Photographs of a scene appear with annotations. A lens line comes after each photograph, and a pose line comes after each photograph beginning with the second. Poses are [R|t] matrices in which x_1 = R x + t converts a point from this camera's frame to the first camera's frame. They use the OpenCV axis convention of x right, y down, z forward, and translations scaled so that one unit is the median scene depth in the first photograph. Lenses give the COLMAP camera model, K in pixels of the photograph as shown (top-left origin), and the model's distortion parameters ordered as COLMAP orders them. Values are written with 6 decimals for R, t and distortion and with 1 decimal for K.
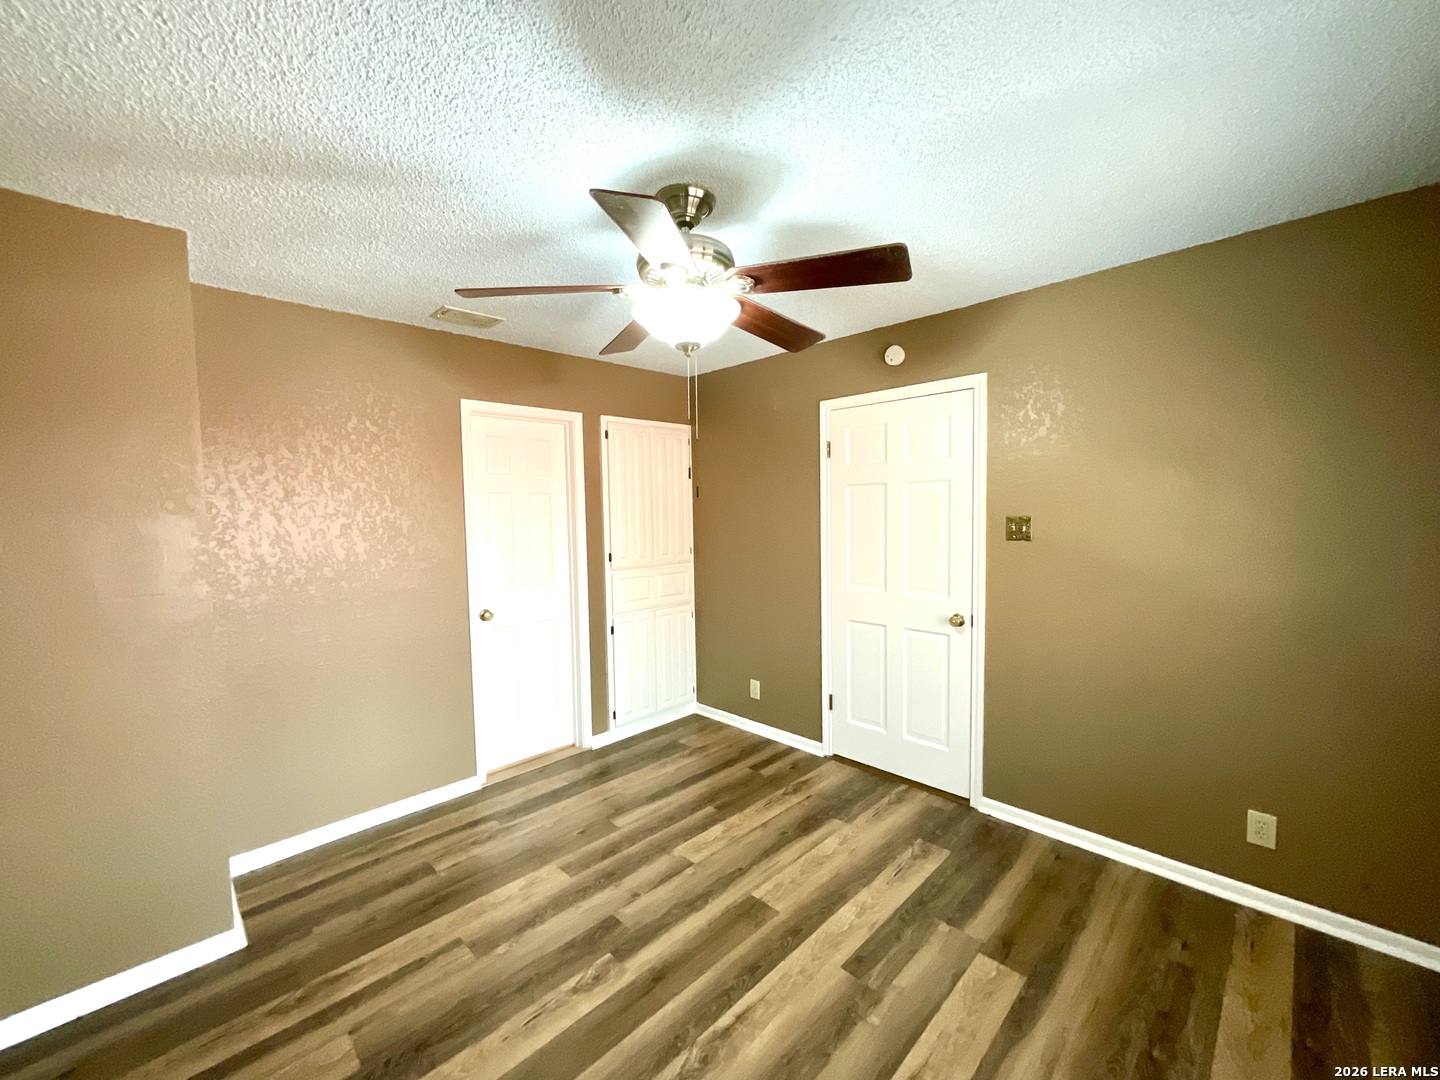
lens RADIAL K [[576.8, 0, 721.3], [0, 576.8, 539.8], [0, 0, 1]] dist [0.002080, -0.000510]
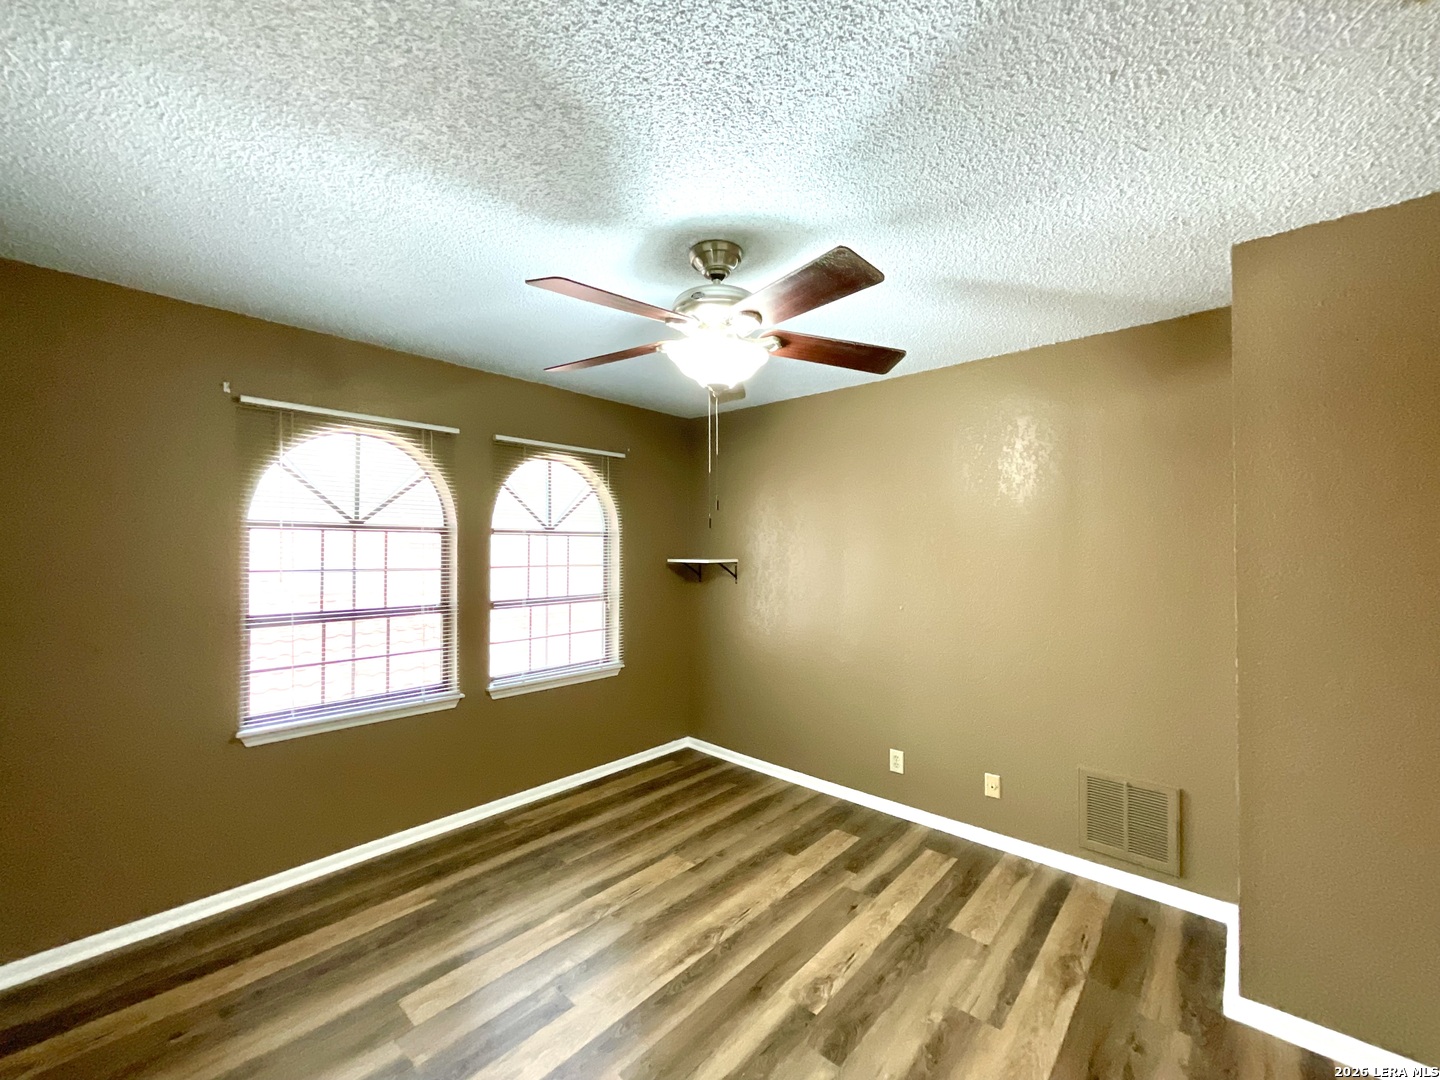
lens RADIAL K [[576.8, 0, 717.8], [0, 576.8, 542.2], [0, 0, 1]] dist [0.002080, -0.000510]
pose [[-0.998460, 0.017923, -0.052493, 0.000383], [0.015383, 0.998710, 0.048400, -0.097363], [0.053293, 0.047518, -0.997448, 2.020393]]
